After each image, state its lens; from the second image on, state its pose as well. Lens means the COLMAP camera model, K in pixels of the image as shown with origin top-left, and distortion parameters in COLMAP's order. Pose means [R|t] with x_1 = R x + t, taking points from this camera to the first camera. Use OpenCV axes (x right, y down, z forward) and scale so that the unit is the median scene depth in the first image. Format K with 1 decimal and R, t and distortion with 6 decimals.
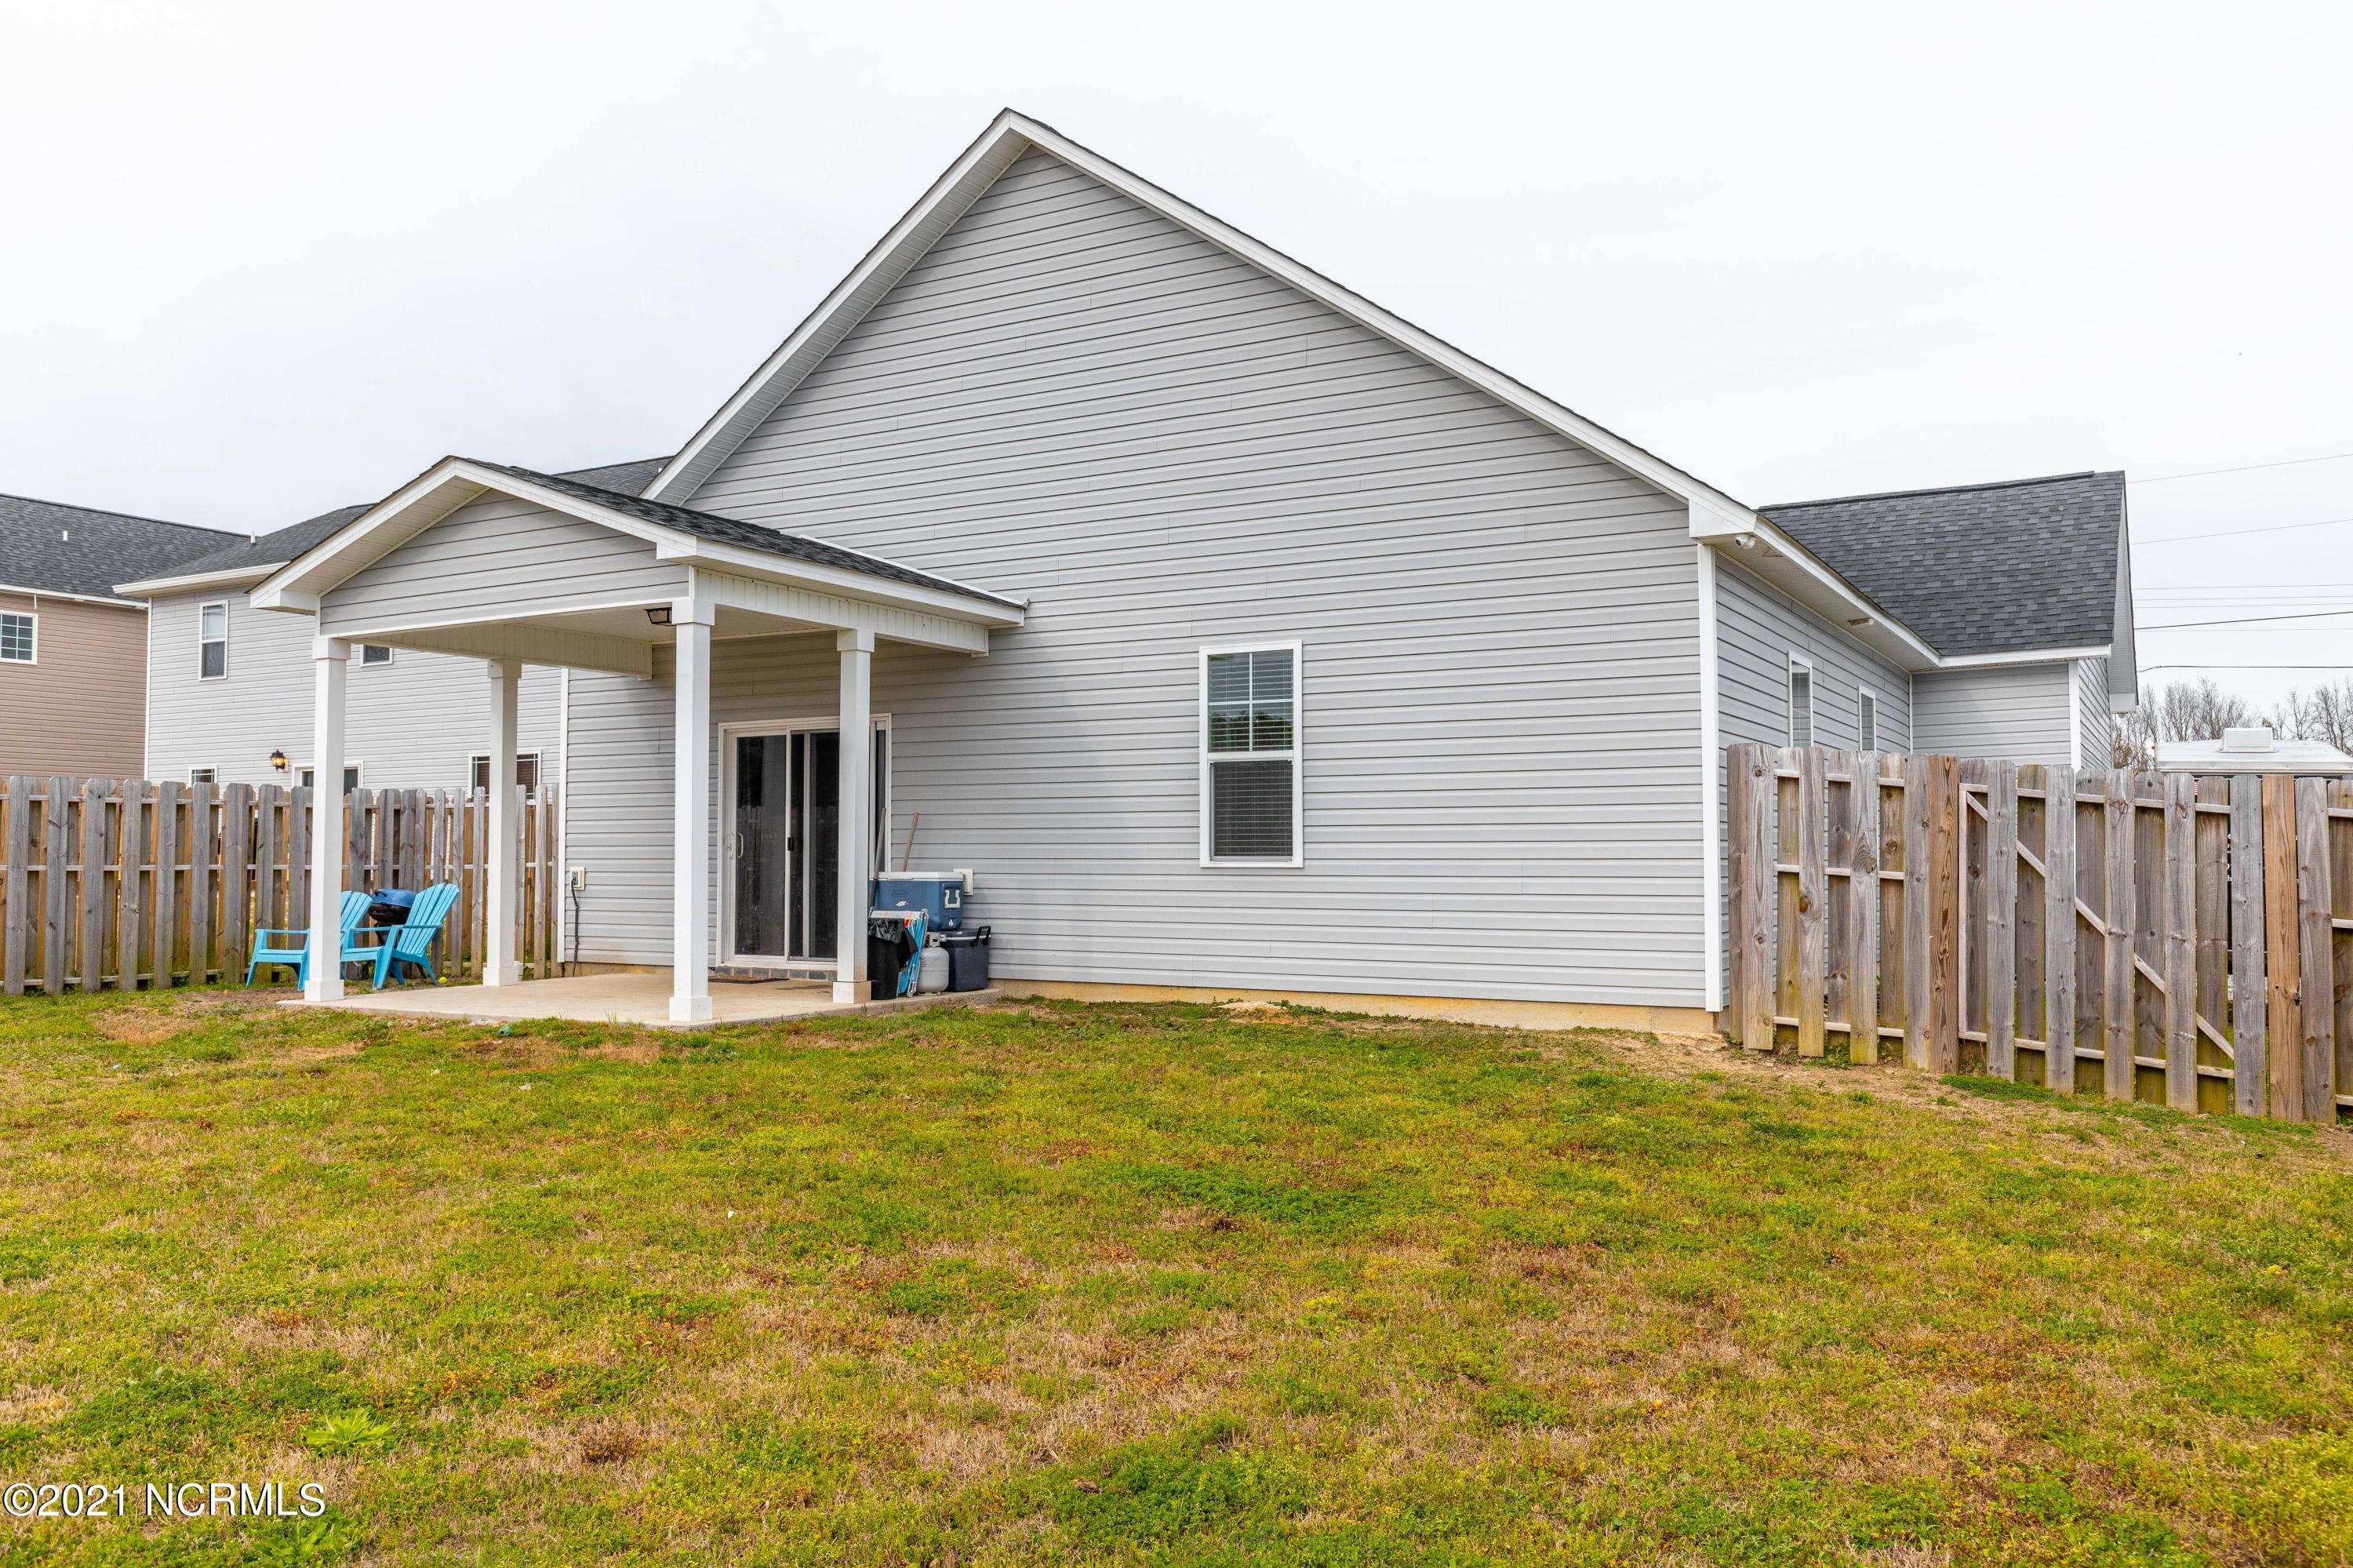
lens RADIAL K [[1777.0, 0, 1176.5], [0, 1777.0, 784.0], [0, 0, 1]] dist [-0.004070, 0.001575]
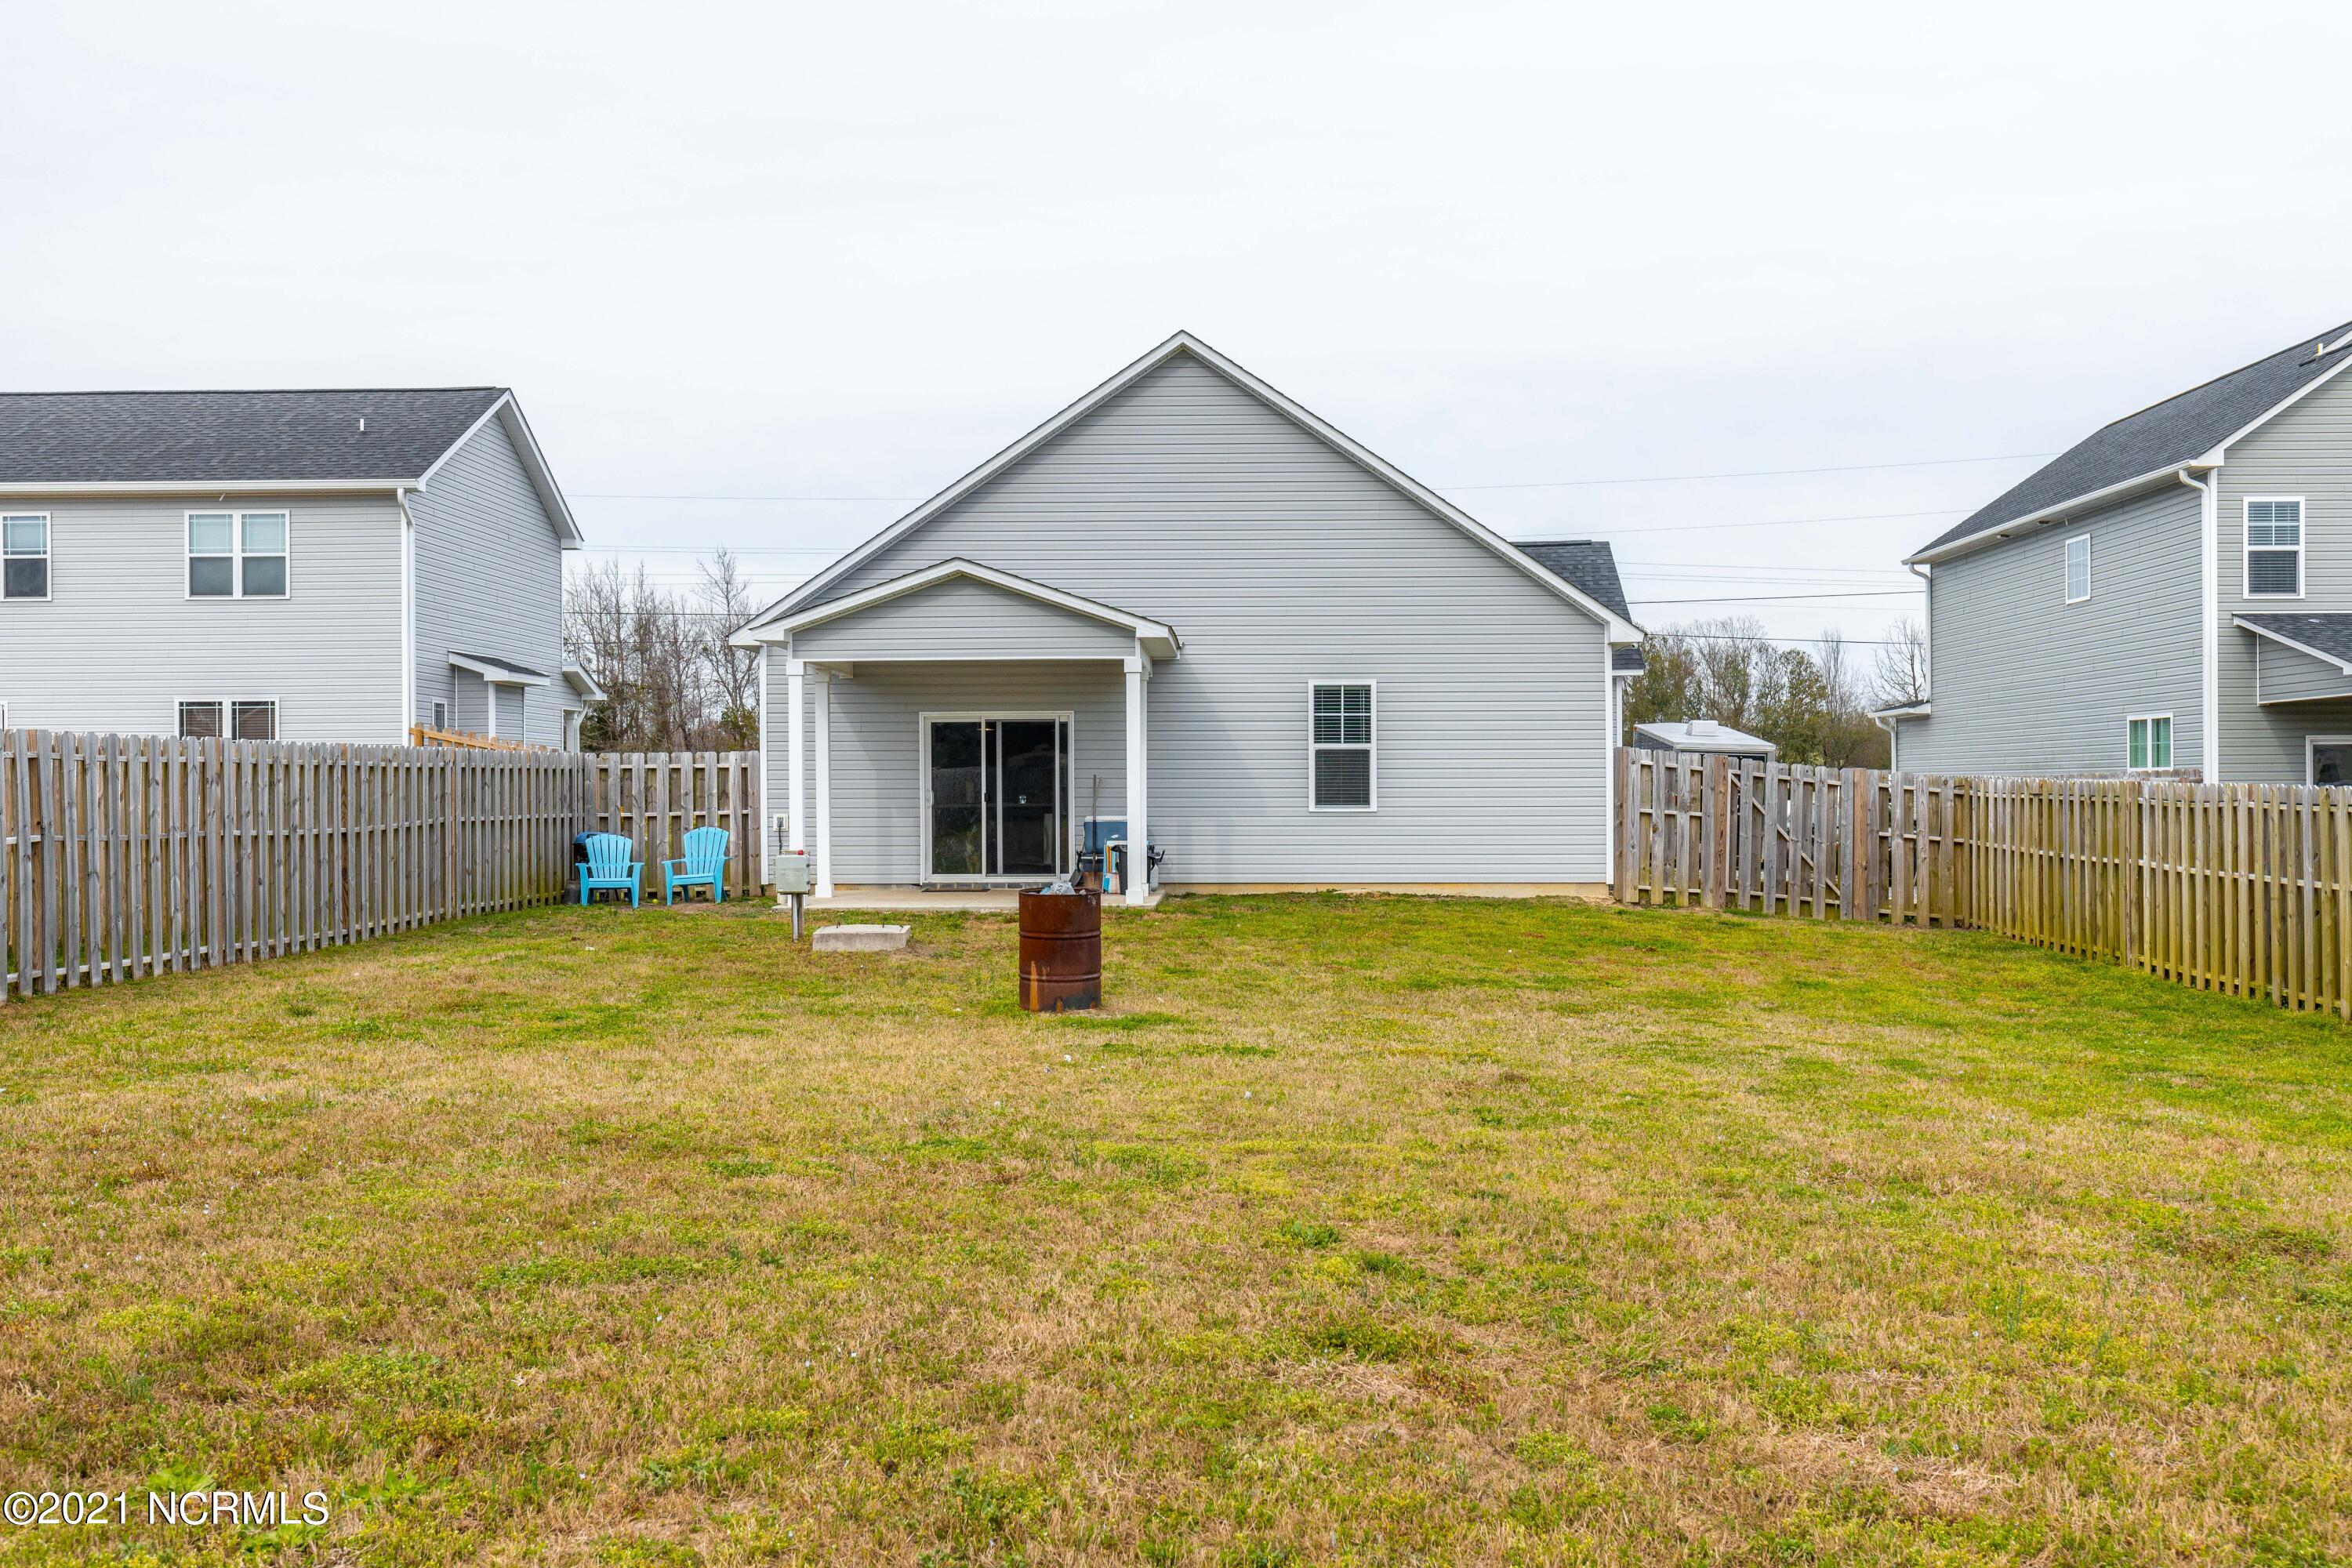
lens RADIAL K [[2257.9, 0, 1176.0], [0, 2257.9, 784.0], [0, 0, 1]] dist [0.004076, -0.002886]
pose [[0.878406, -0.001184, 0.477914, -1.146007], [-0.017867, 0.999217, 0.035315, -0.053899], [-0.477582, -0.039560, 0.877696, -0.833467]]
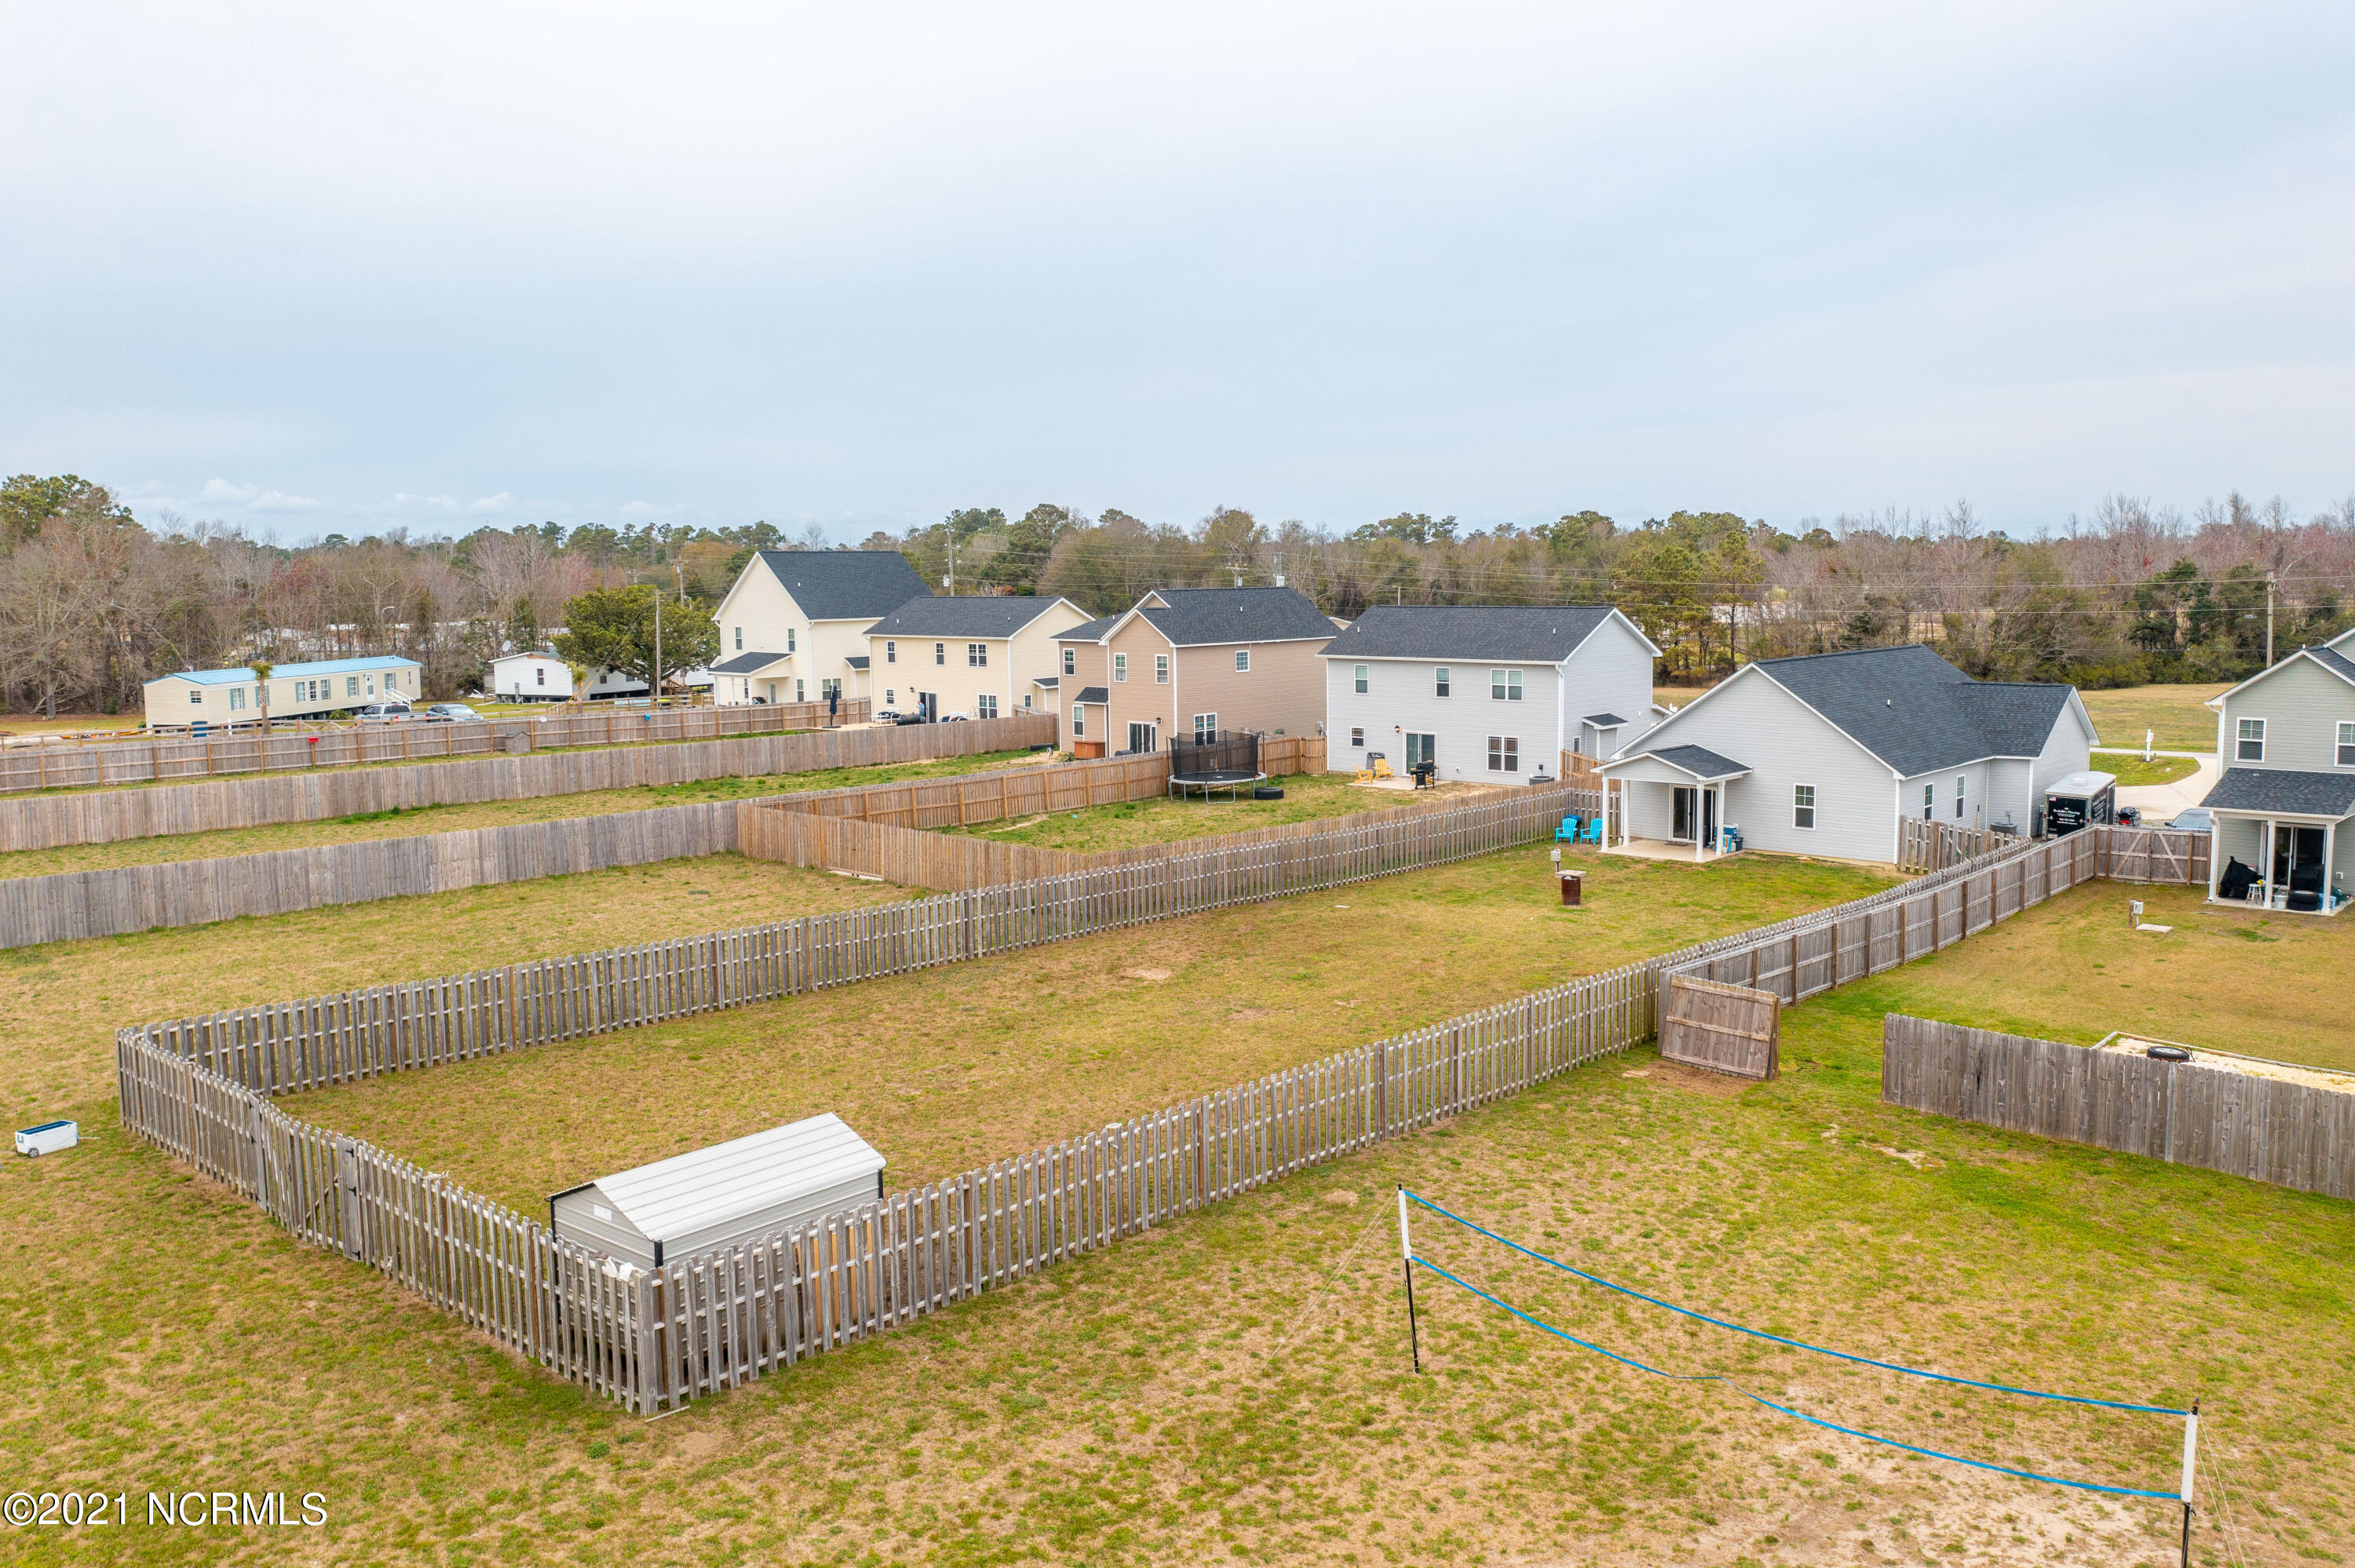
lens RADIAL K [[1878.7, 0, 1177.5], [0, 1878.7, 784.0], [0, 0, 1]] dist [-0.004877, 0.011398]
pose [[0.975648, 0.010198, -0.219107, -0.511916], [0.025975, 0.986519, 0.161575, -0.961133], [0.217801, -0.163331, 0.962230, -4.345396]]
